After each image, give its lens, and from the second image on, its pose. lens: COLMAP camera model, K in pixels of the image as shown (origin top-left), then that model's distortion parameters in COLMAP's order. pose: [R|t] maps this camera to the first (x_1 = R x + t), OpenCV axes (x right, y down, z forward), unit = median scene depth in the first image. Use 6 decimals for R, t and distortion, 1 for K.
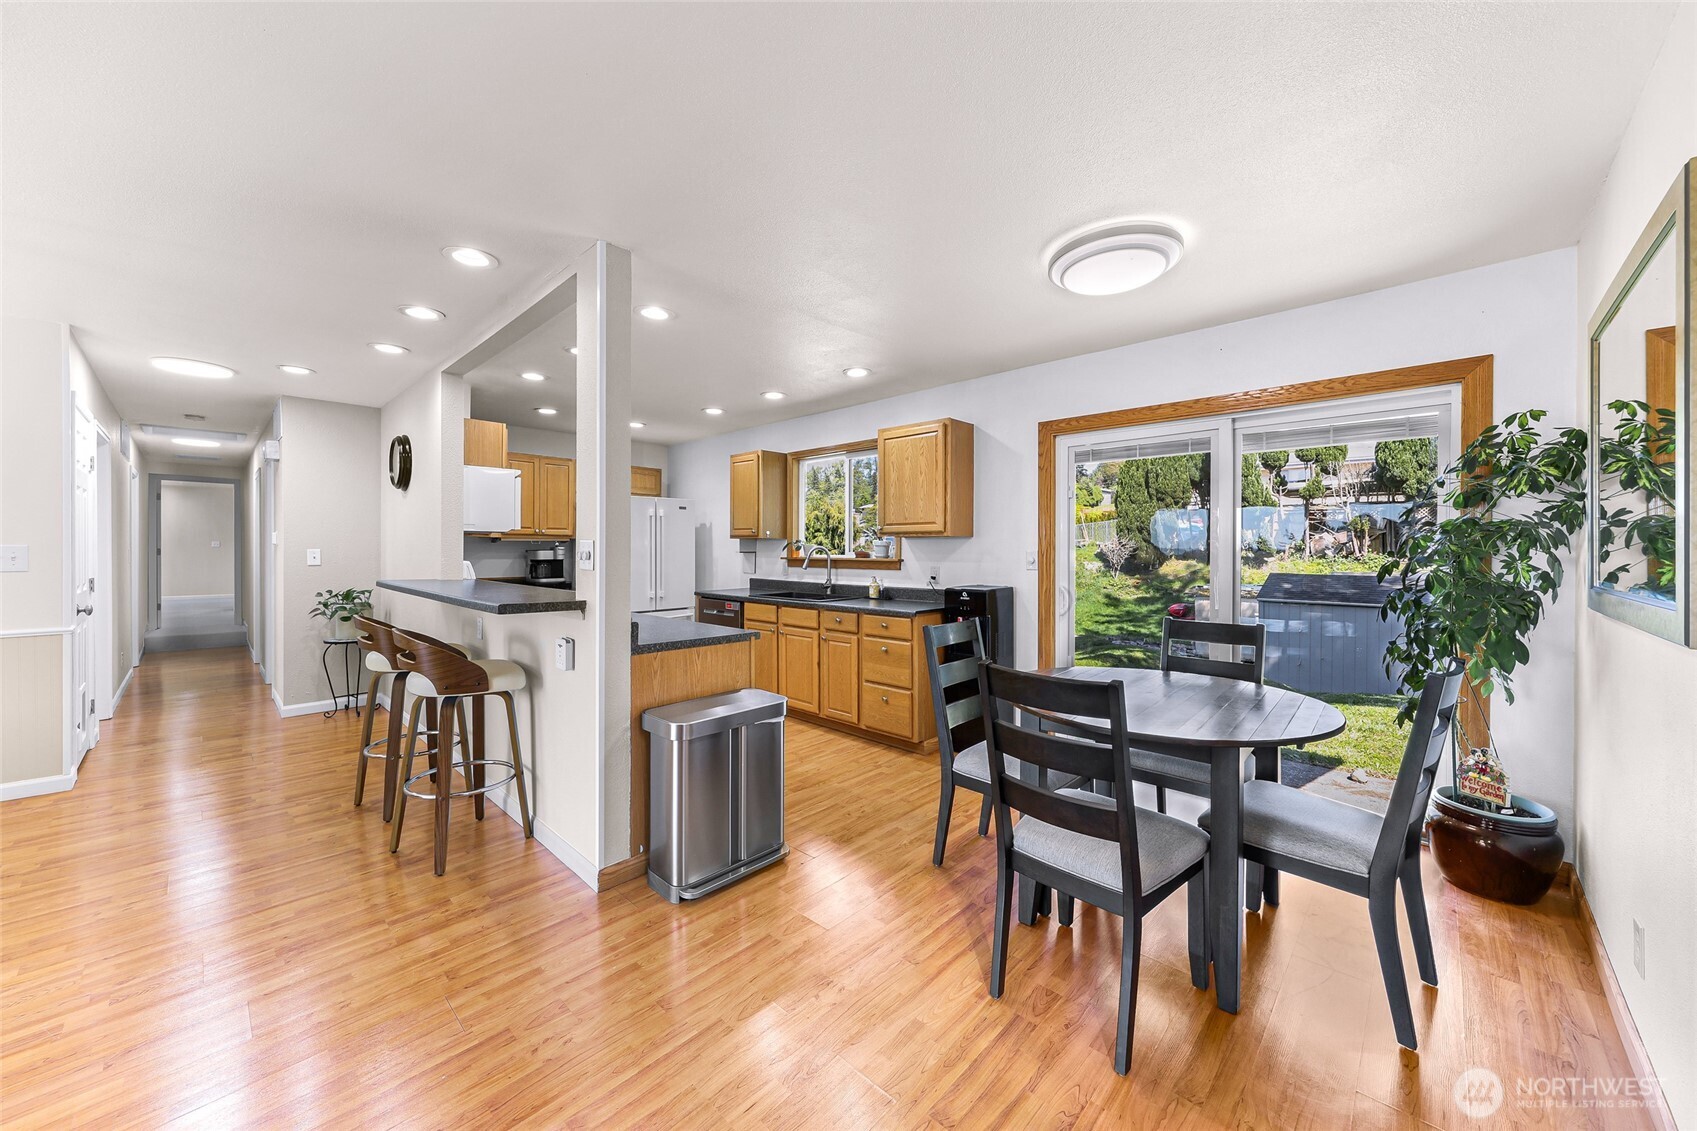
lens RADIAL K [[625.6, 0, 842.4], [0, 625.6, 550.6], [0, 0, 1]] dist [0.001749, 0.000138]
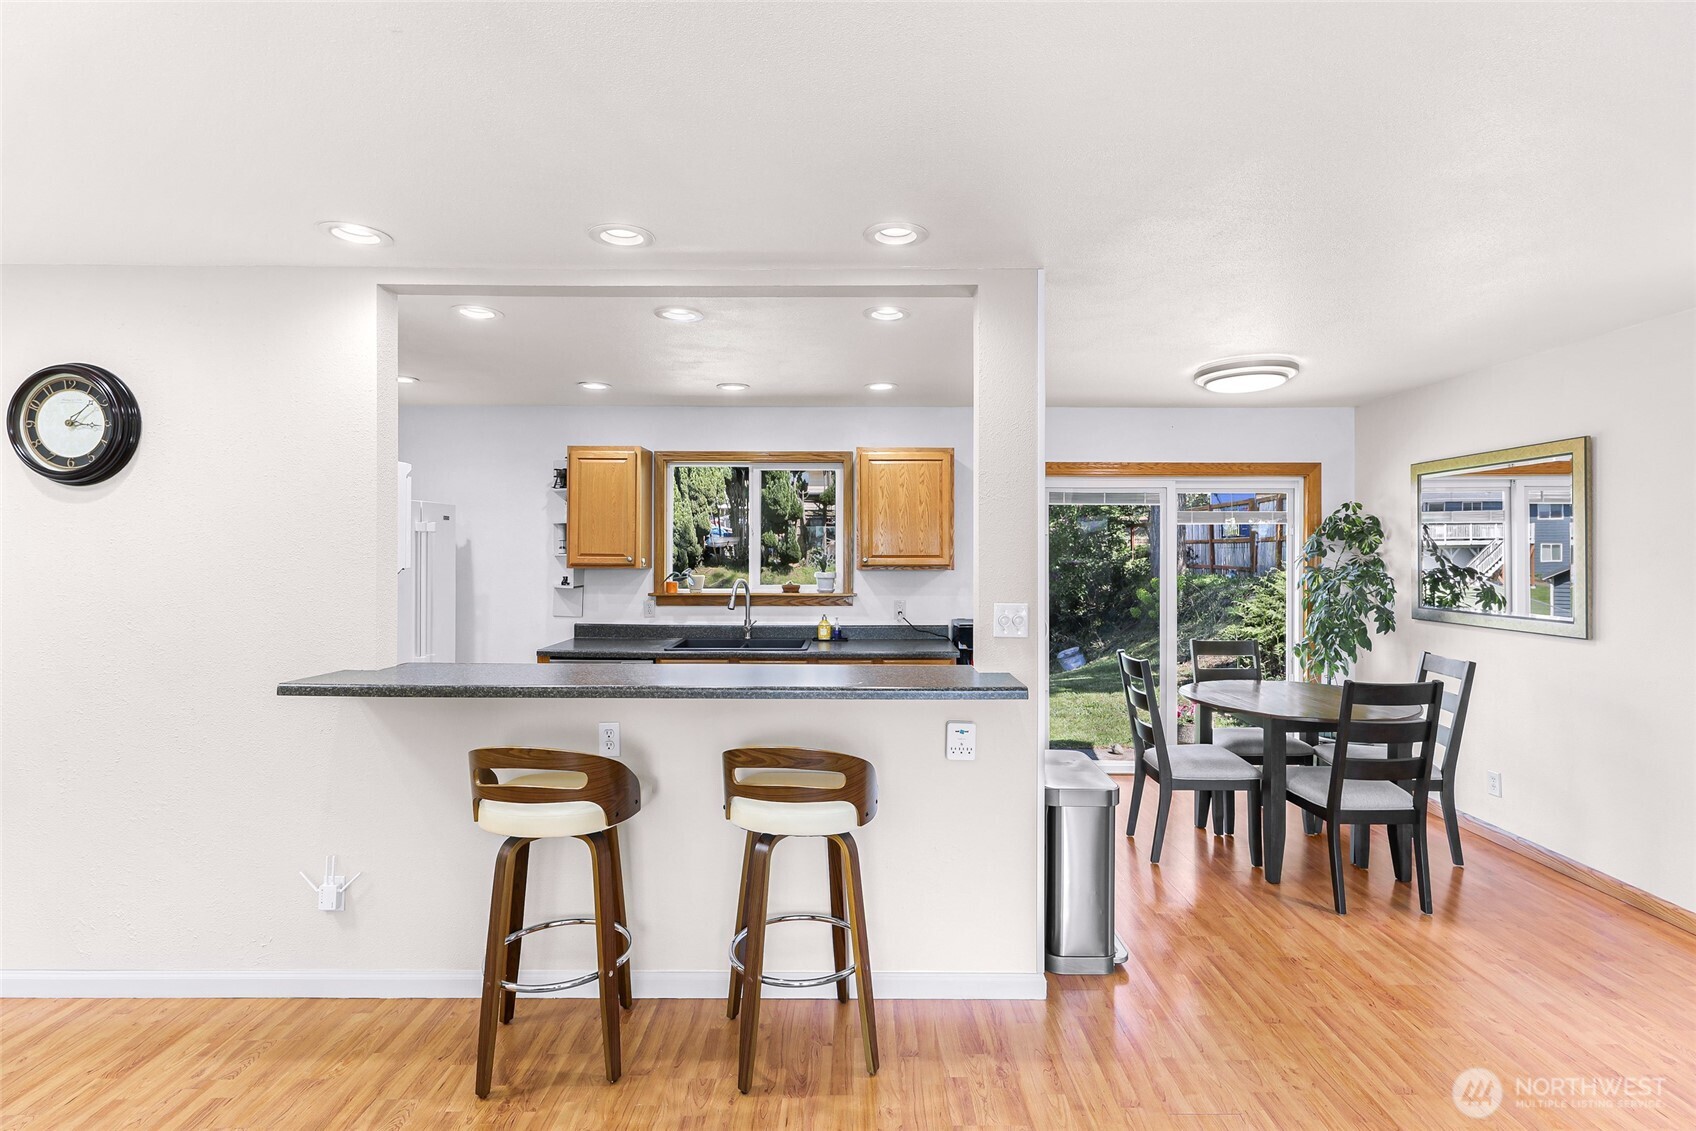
lens RADIAL K [[800.4, 0, 868.9], [0, 800.4, 550.6], [0, 0, 1]] dist [0.001307, -0.000126]
pose [[0.716259, -0.000581, 0.697835, -0.675345], [0.001715, 0.999998, -0.000928, -0.045470], [-0.697833, 0.001861, 0.716258, 0.176119]]
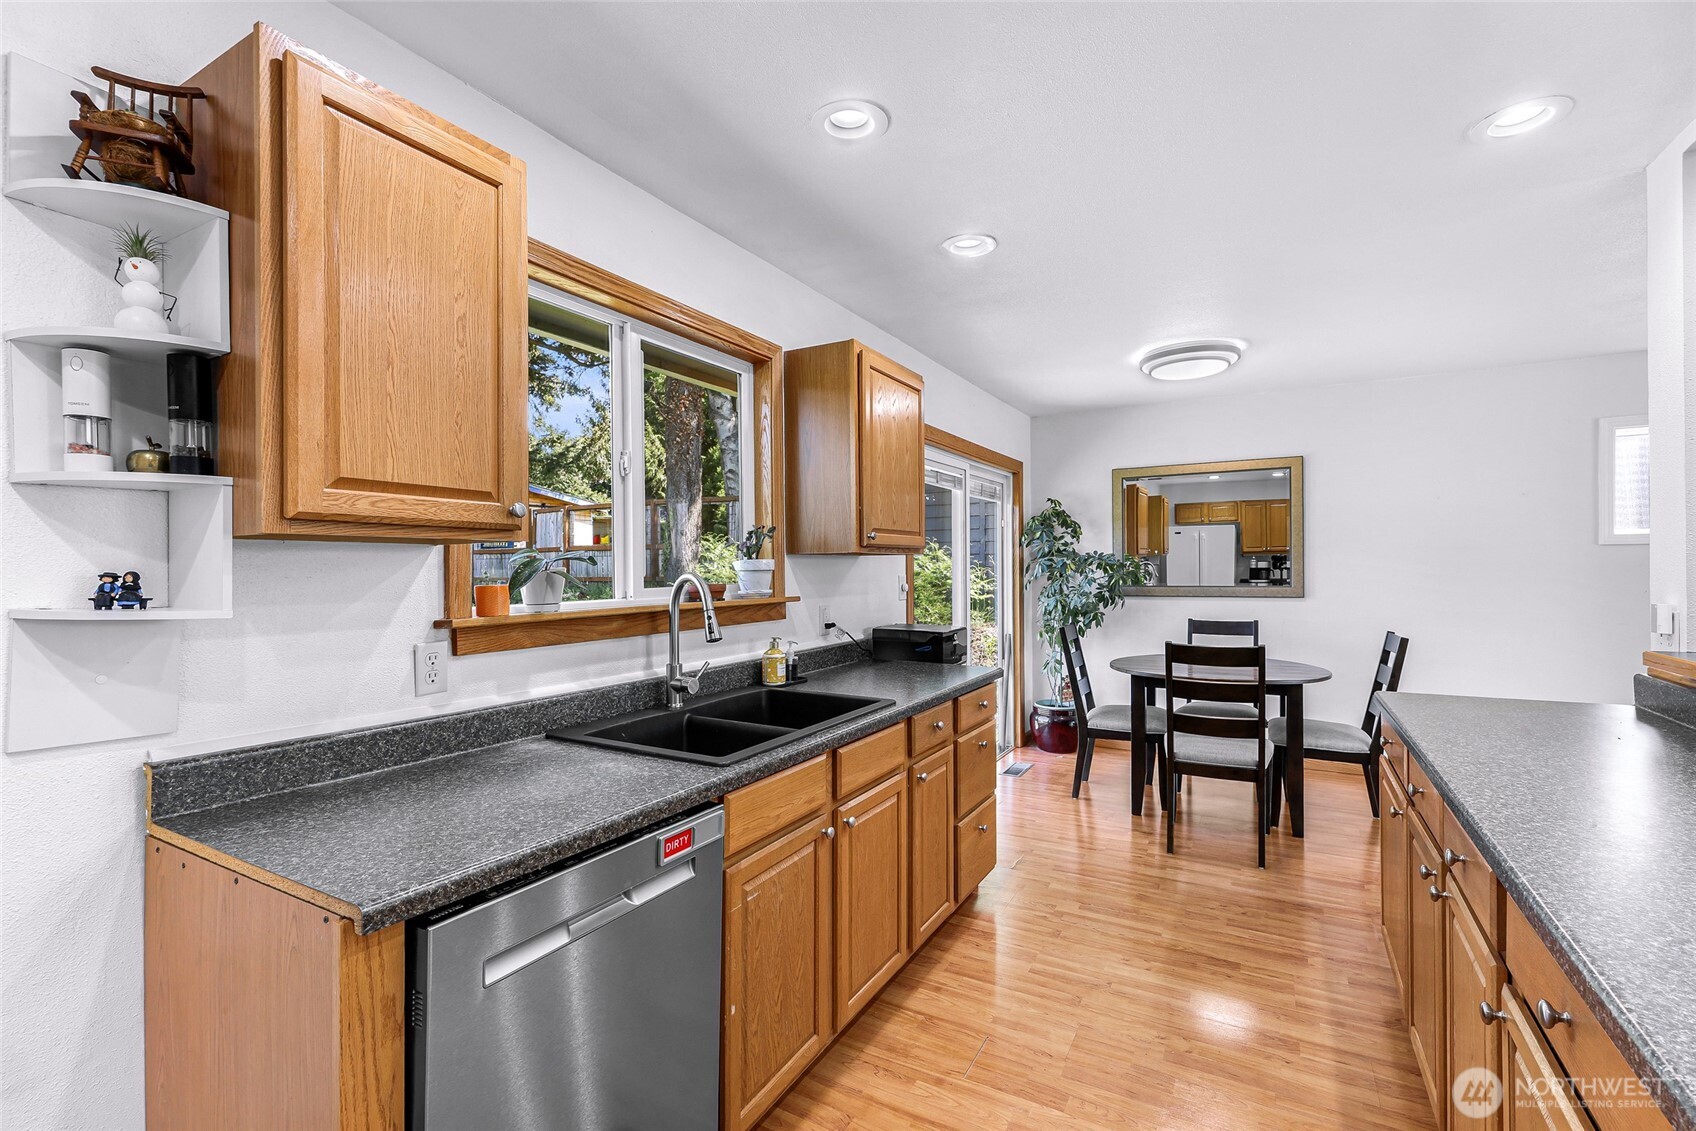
lens RADIAL K [[737.9, 0, 823.3], [0, 737.9, 566.4], [0, 0, 1]] dist [-0.001300, -0.000106]
pose [[-0.232936, -0.001756, 0.972491, -0.488035], [0.006543, 0.999973, 0.003373, -0.012395], [-0.972470, 0.007149, -0.232918, 1.102327]]
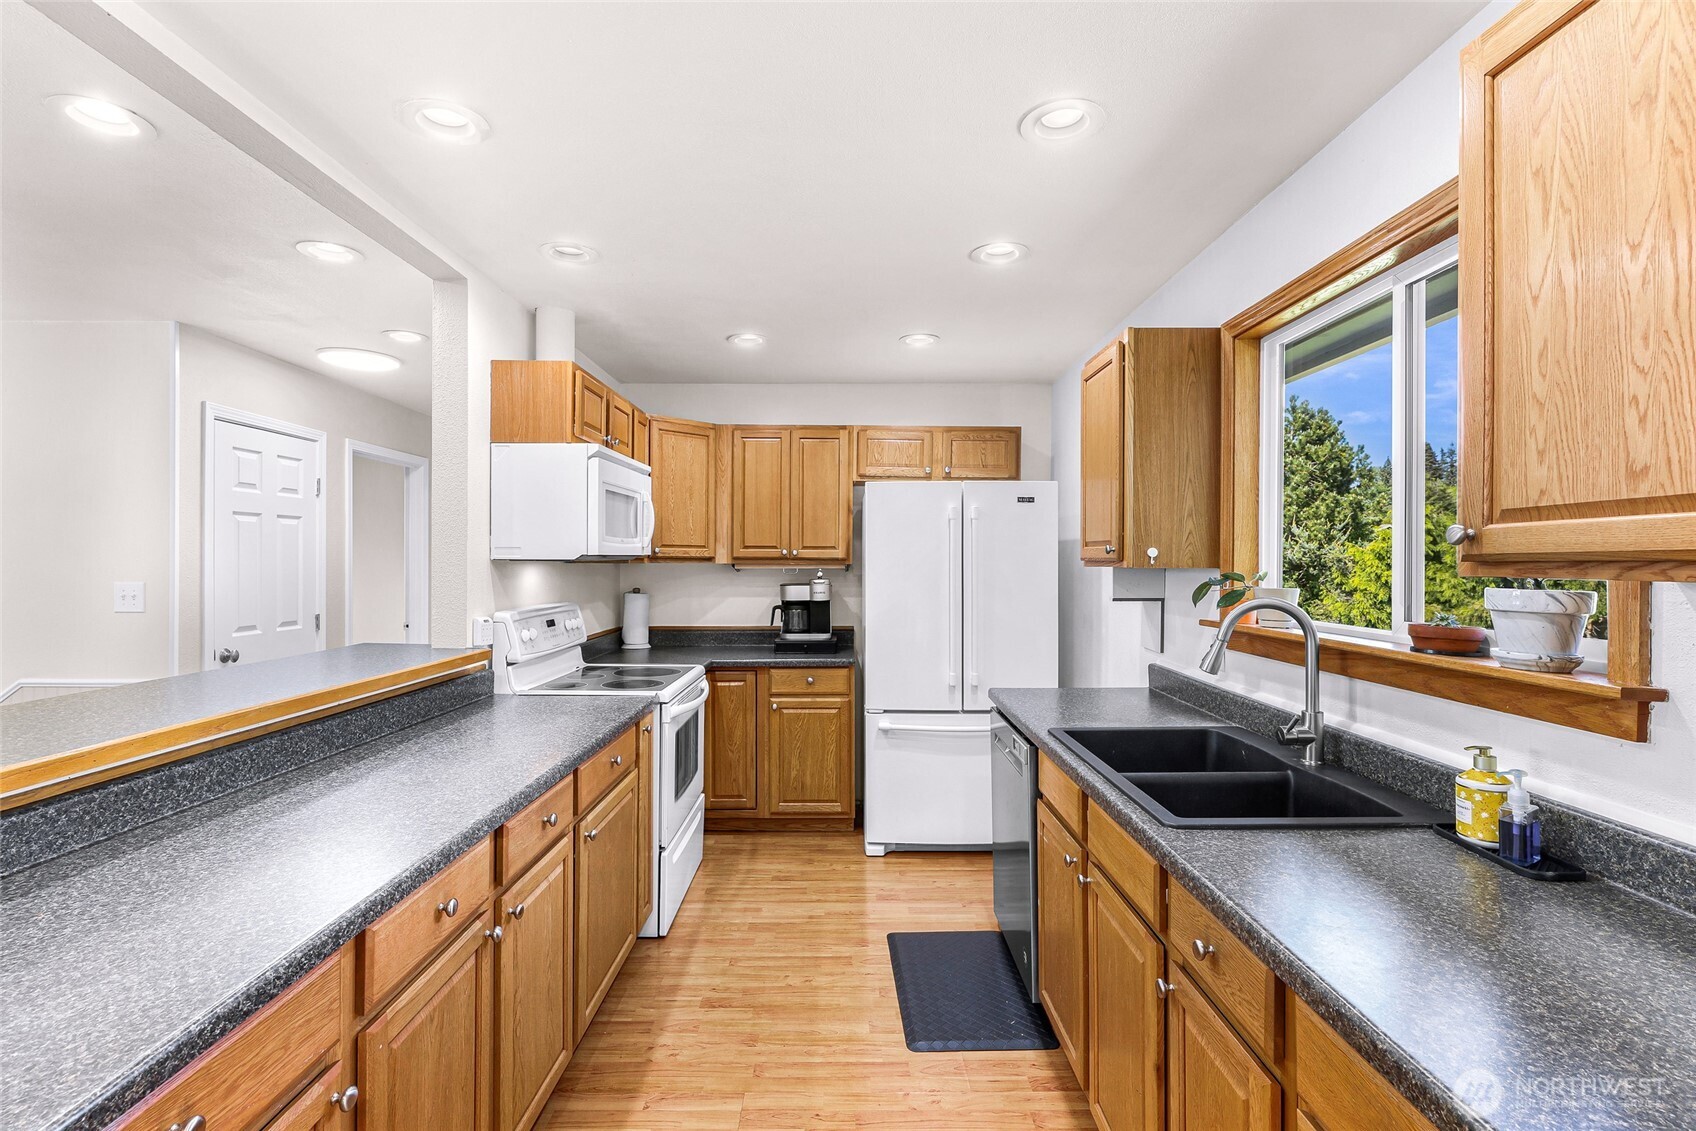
lens RADIAL K [[752.2, 0, 848.4], [0, 752.2, 558.9], [0, 0, 1]] dist [-0.000291, -0.000231]
pose [[0.674634, -0.002356, -0.738149, 0.098272], [-0.002126, 0.999985, -0.005135, -0.025357], [0.738150, 0.005034, 0.674618, 0.654737]]
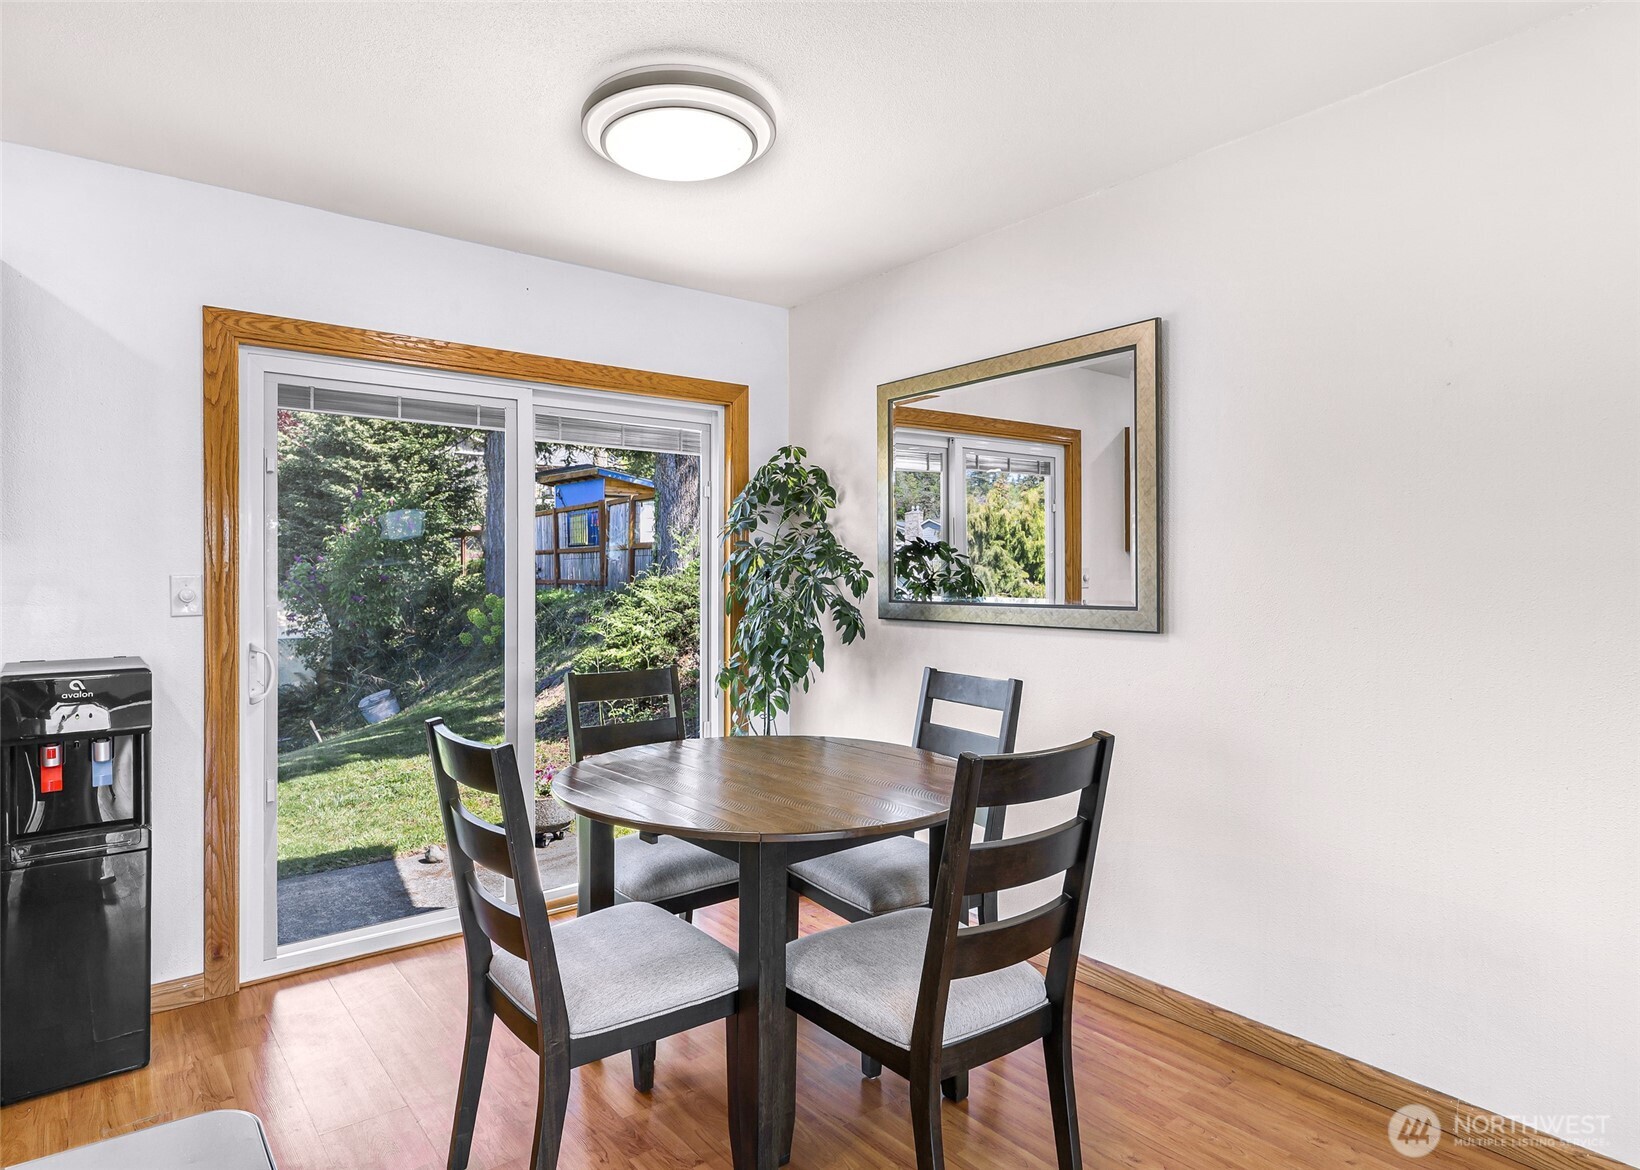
lens RADIAL K [[923.6, 0, 778.4], [0, 923.6, 565.3], [0, 0, 1]] dist [-0.002942, -0.000234]
pose [[0.151501, 0.004006, 0.988449, -0.264446], [0.002948, 0.999986, -0.004505, -0.001839], [-0.988453, 0.003597, 0.151487, 0.382742]]
